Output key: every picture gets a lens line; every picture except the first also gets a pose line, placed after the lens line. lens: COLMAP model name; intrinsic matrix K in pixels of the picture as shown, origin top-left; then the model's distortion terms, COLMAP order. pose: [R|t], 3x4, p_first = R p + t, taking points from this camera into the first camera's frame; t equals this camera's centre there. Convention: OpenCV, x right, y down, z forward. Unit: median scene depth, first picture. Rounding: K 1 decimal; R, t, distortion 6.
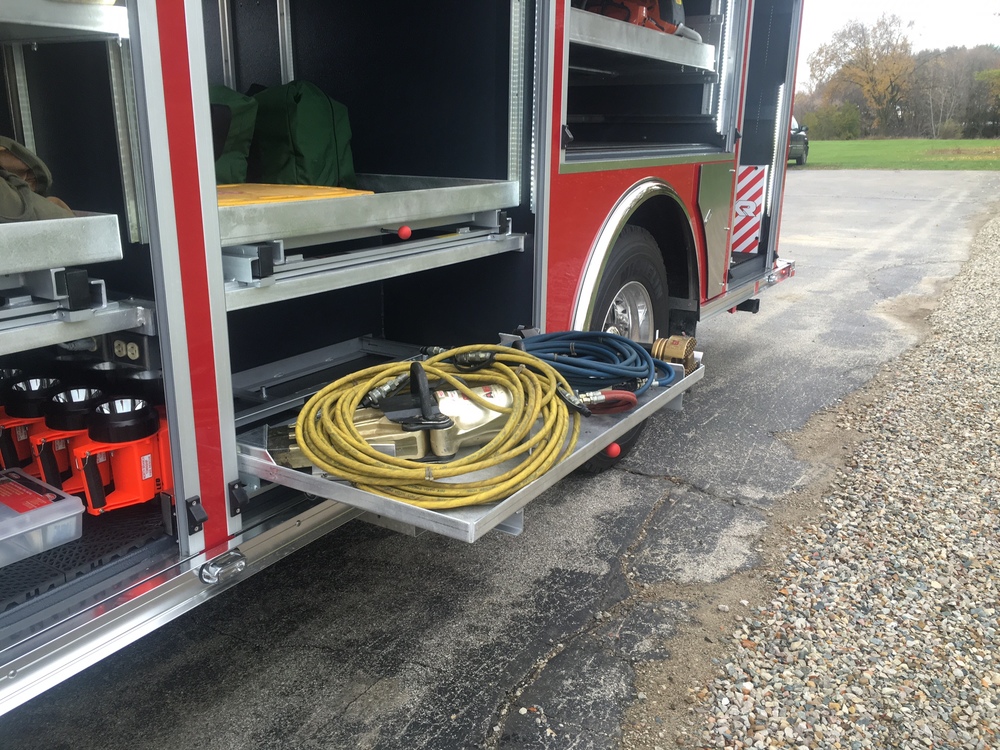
lens RADIAL K [[850.4, 0, 500.0], [0, 850.4, 370.6], [0, 0, 1]] dist [0.083188, -0.128575]
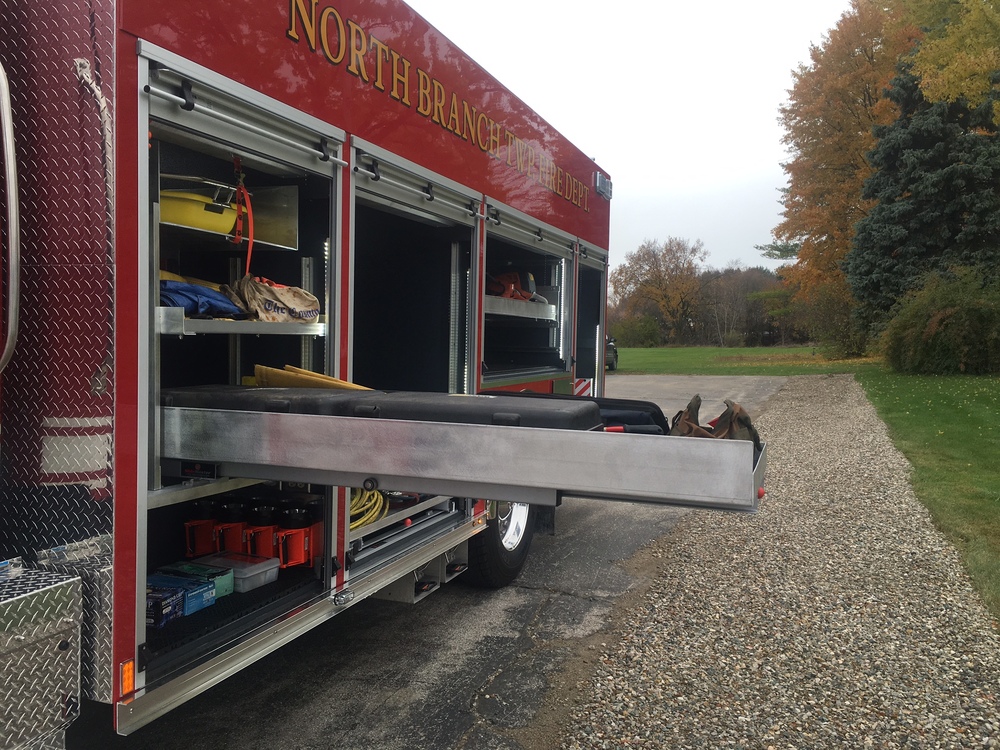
lens RADIAL K [[850.4, 0, 498.5], [0, 850.4, 377.2], [0, 0, 1]] dist [0.083188, -0.128575]
pose [[0.980904, -0.002166, 0.194479, -0.215373], [0.045323, 0.974954, -0.217740, 0.111327], [-0.189136, 0.222396, 0.956435, -0.601419]]
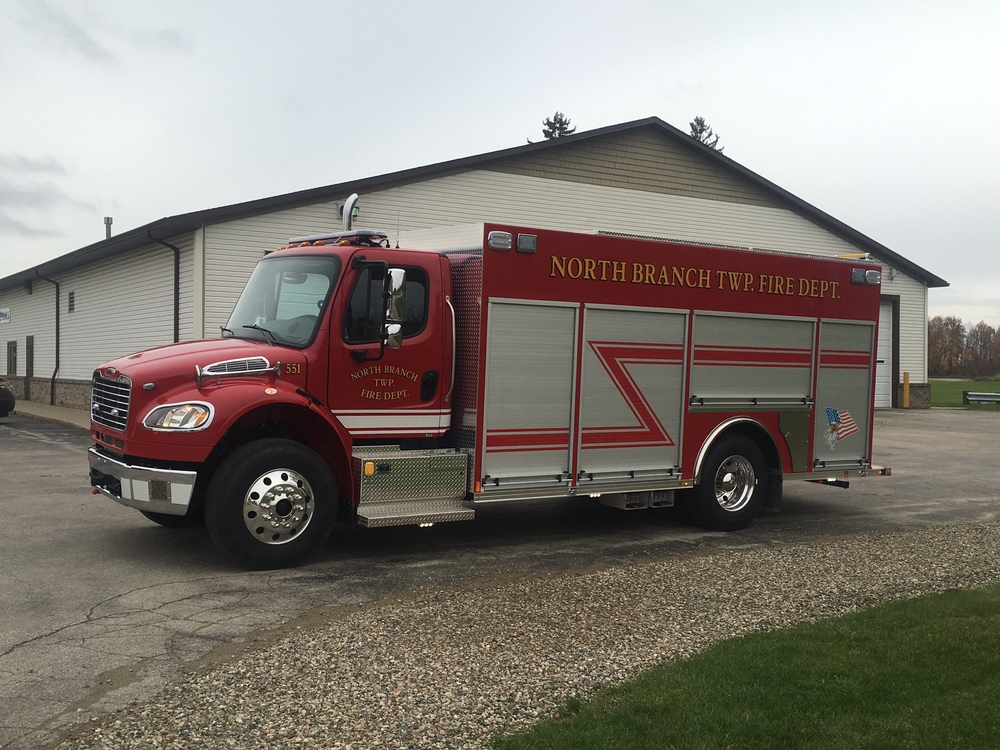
lens RADIAL K [[1055.9, 0, 499.1], [0, 1055.9, 377.0], [0, 0, 1]] dist [0.020618, 0.000000]
pose [[0.909915, 0.034875, -0.413326, 1.001542], [-0.136306, 0.966261, -0.218540, 0.571222], [0.391760, 0.255192, 0.883969, -2.662428]]
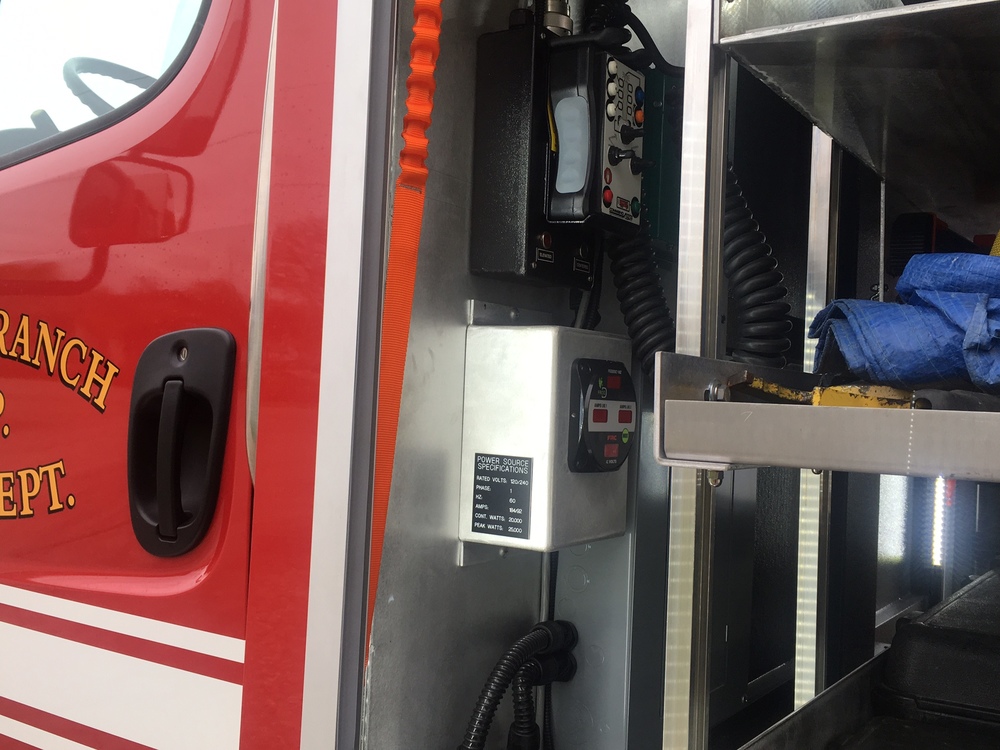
lens RADIAL K [[1055.9, 0, 503.4], [0, 1055.9, 373.6], [0, 0, 1]] dist [0.020618, 0.000000]
pose [[-0.010102, -0.037744, -0.999236, -0.093516], [-0.314490, 0.948699, -0.032655, -0.141494], [0.949207, 0.313920, -0.021454, 0.264181]]
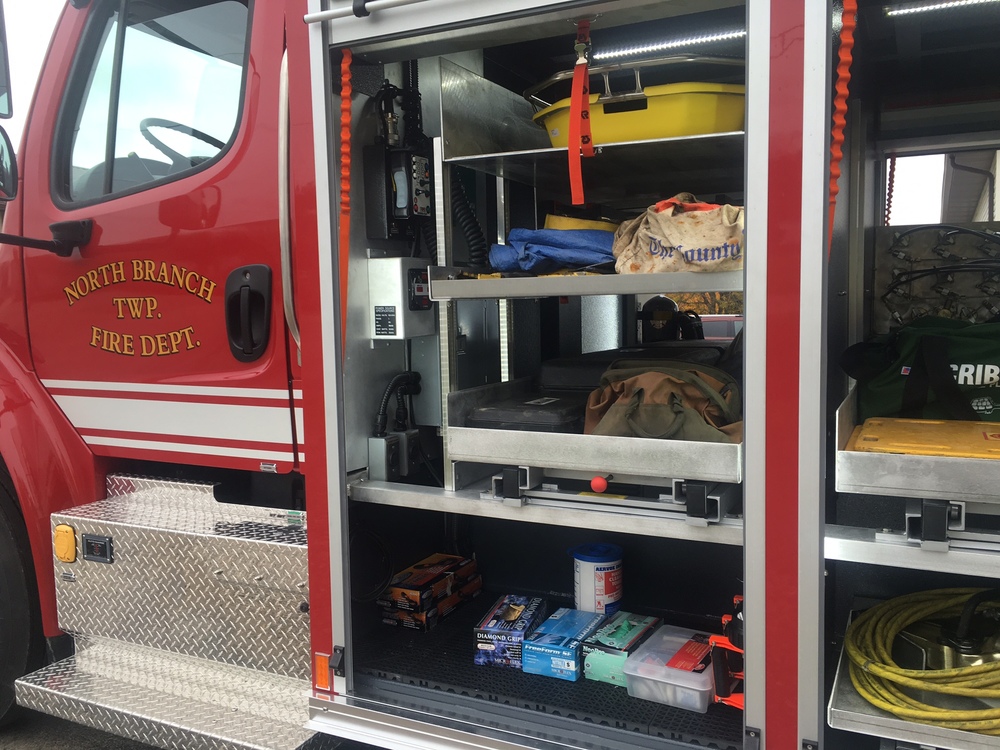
lens RADIAL K [[850.4, 0, 492.9], [0, 850.4, 377.2], [0, 0, 1]] dist [0.083188, -0.128575]
pose [[0.091648, 0.076911, -0.992817, 0.335669], [-0.251669, 0.966435, 0.051636, -0.129245], [0.963464, 0.245128, 0.107928, 0.291825]]
